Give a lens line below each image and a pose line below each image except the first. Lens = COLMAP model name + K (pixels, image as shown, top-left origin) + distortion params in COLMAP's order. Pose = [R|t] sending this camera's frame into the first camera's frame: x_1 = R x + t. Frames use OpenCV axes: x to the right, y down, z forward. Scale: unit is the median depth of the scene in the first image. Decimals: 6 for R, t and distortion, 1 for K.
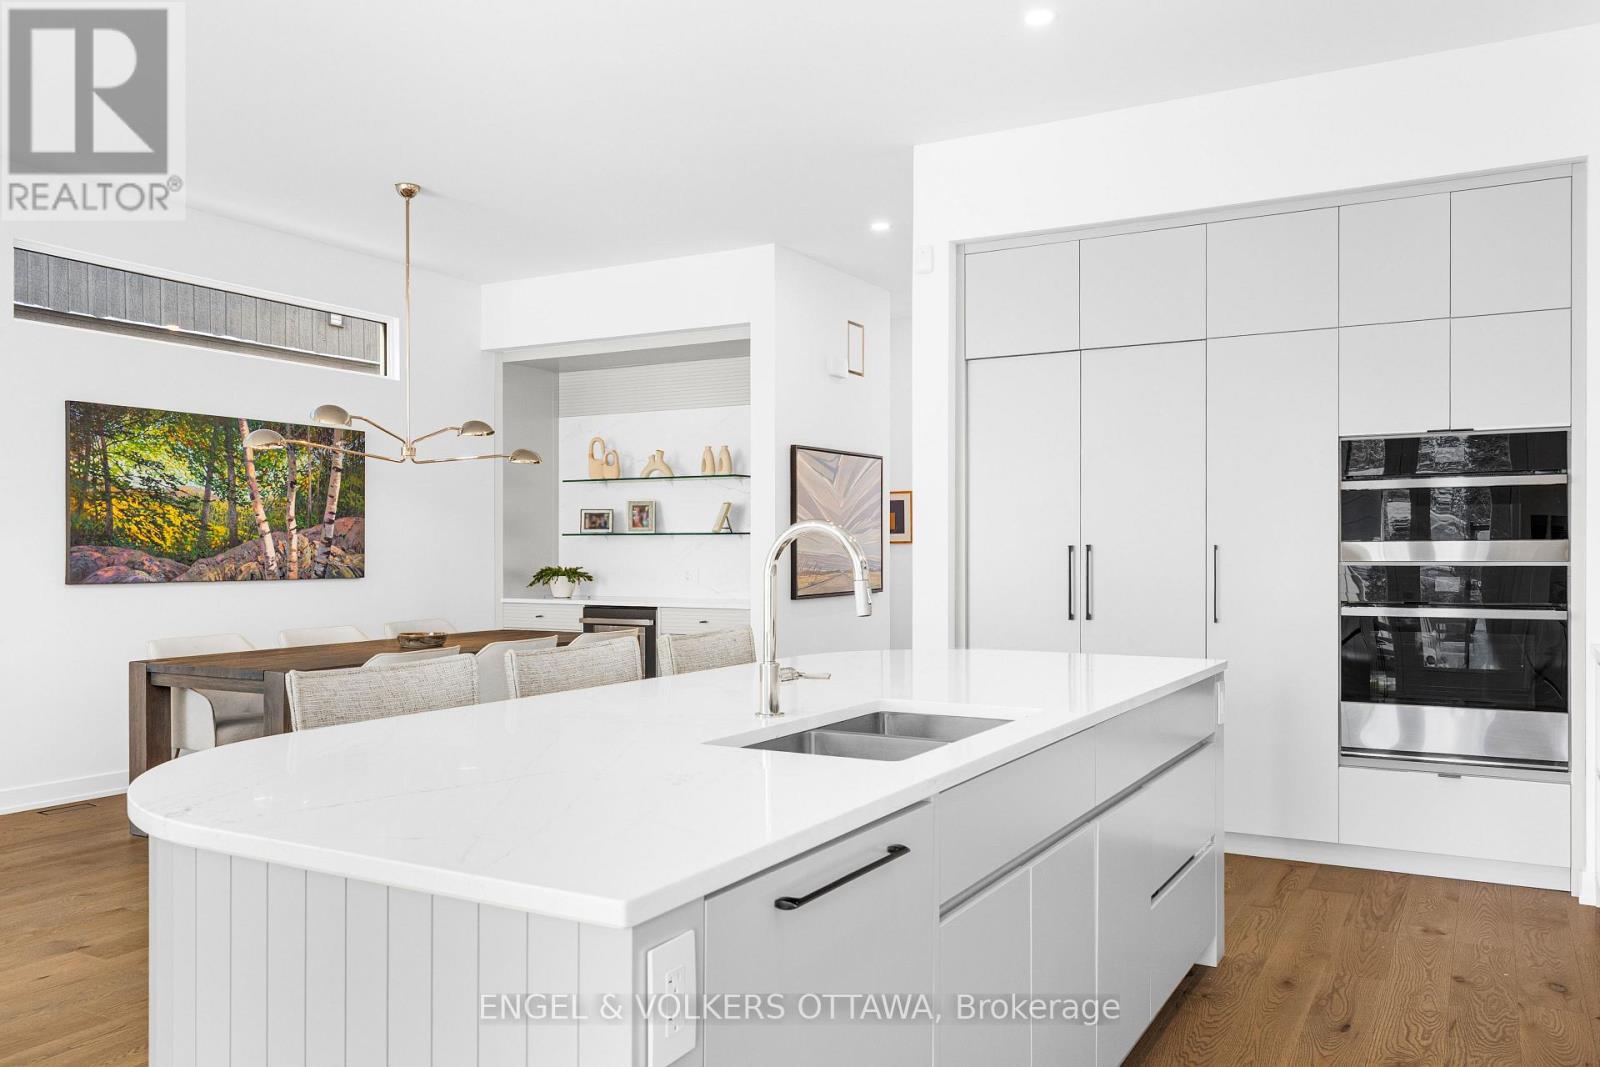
lens RADIAL K [[1224.4, 0, 806.7], [0, 1224.4, 554.0], [0, 0, 1]] dist [0.011618, -0.009730]
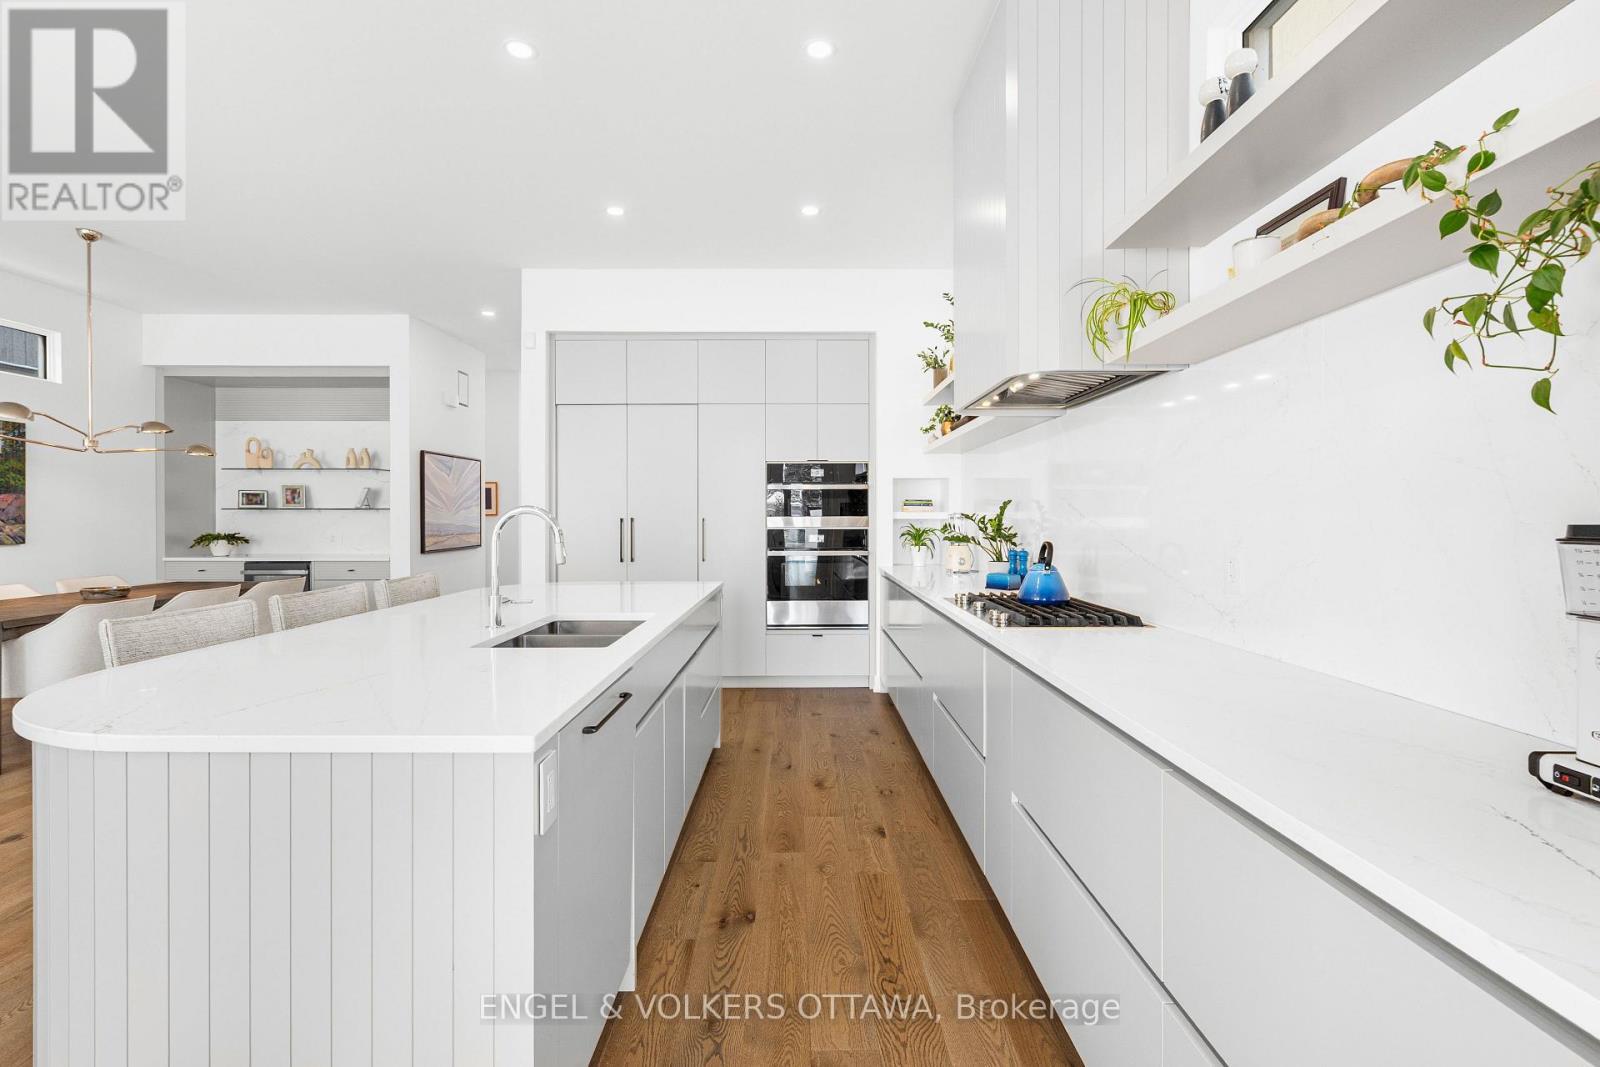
lens RADIAL K [[737.2, 0, 801.3], [0, 737.2, 521.0], [0, 0, 1]] dist [-0.001637, 0.001171]
pose [[0.871487, -0.001831, 0.490416, -0.059576], [0.001675, 0.999998, 0.000758, -0.003175], [-0.490416, 0.000161, 0.871488, -0.015179]]
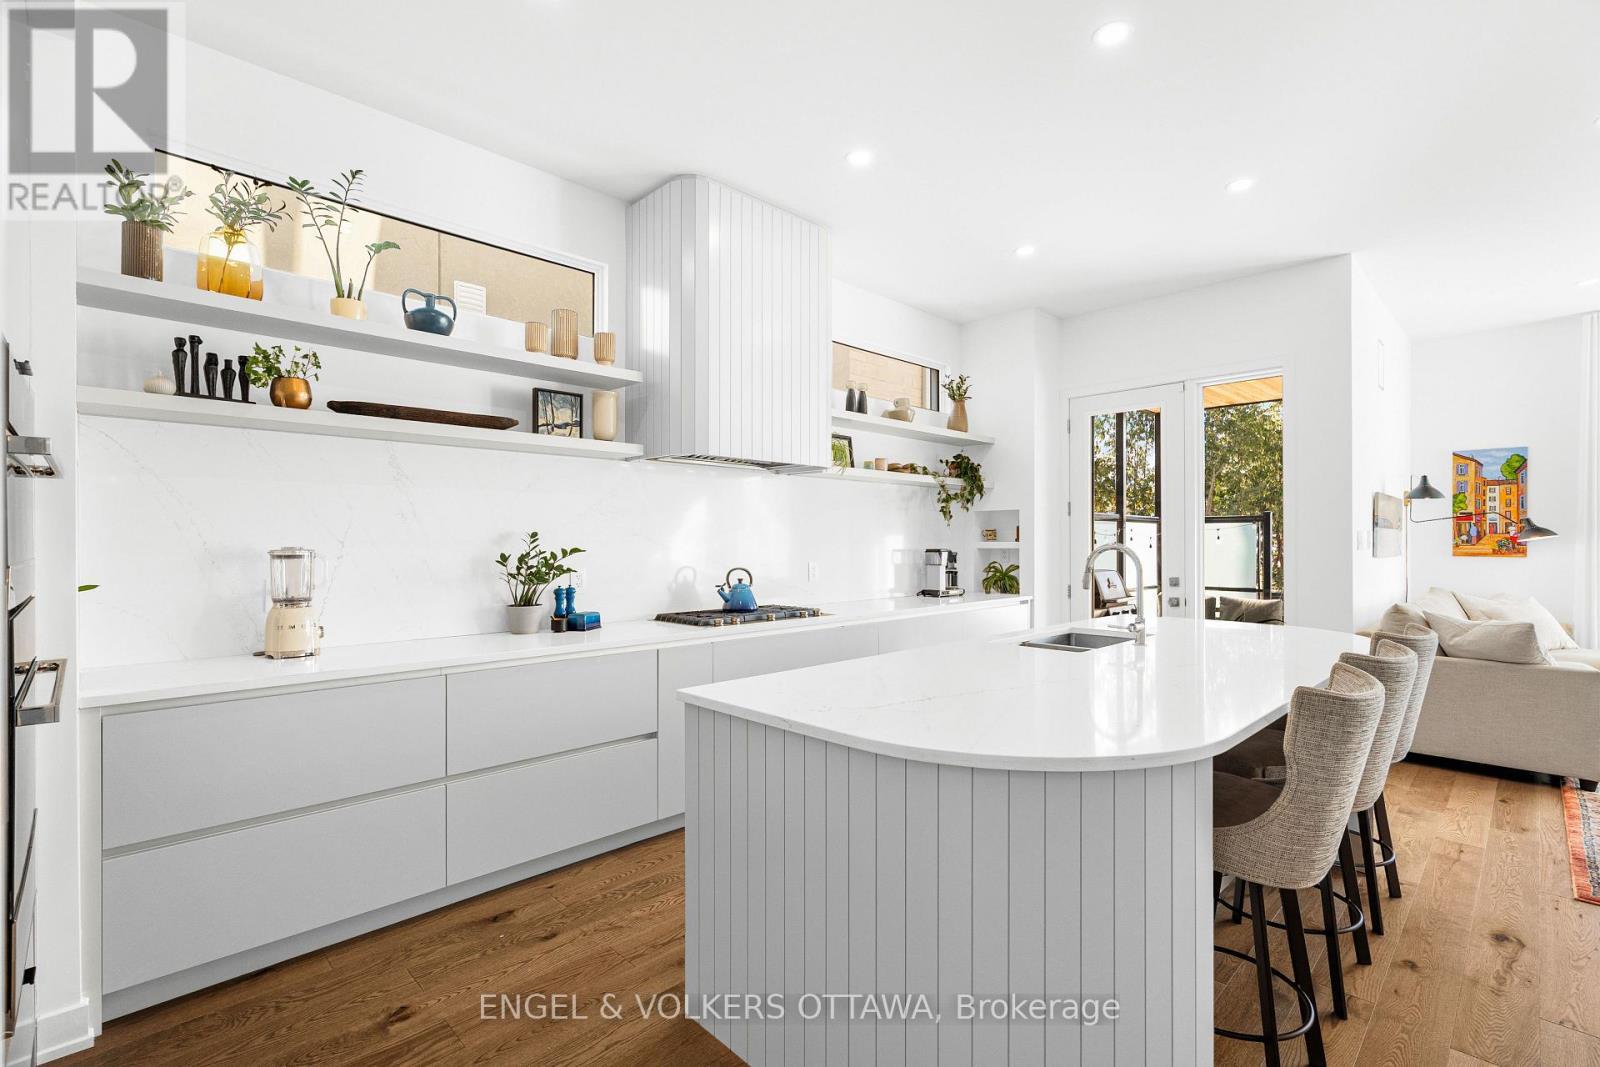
lens RADIAL K [[737.2, 0, 797.0], [0, 737.2, 539.7], [0, 0, 1]] dist [-0.001637, 0.001171]
pose [[-0.959141, 0.003699, 0.282903, 0.062884], [0.004534, 0.999987, 0.002296, -0.015555], [-0.282891, 0.003485, -0.959146, 0.903941]]
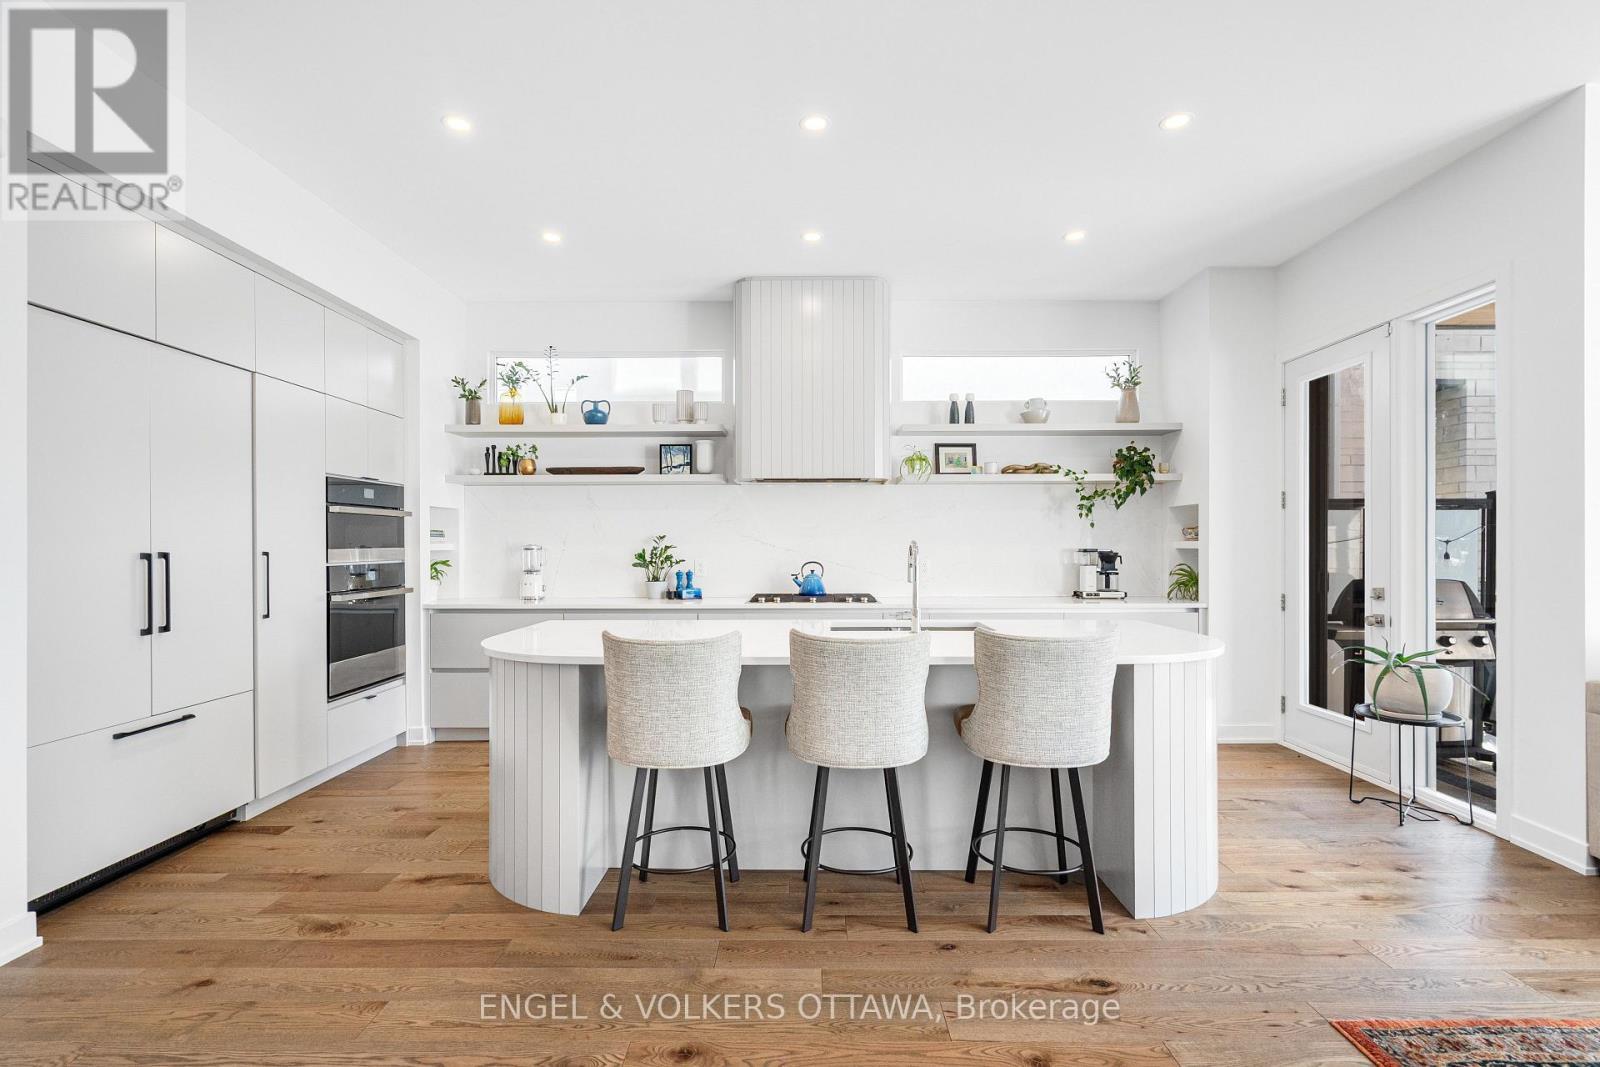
lens RADIAL K [[737.2, 0, 804.3], [0, 737.2, 549.5], [0, 0, 1]] dist [-0.001637, 0.001171]
pose [[-0.475831, -0.001950, 0.879534, -0.423773], [0.006766, 0.999960, 0.005877, -0.008381], [-0.879510, 0.008748, -0.475799, 0.707609]]
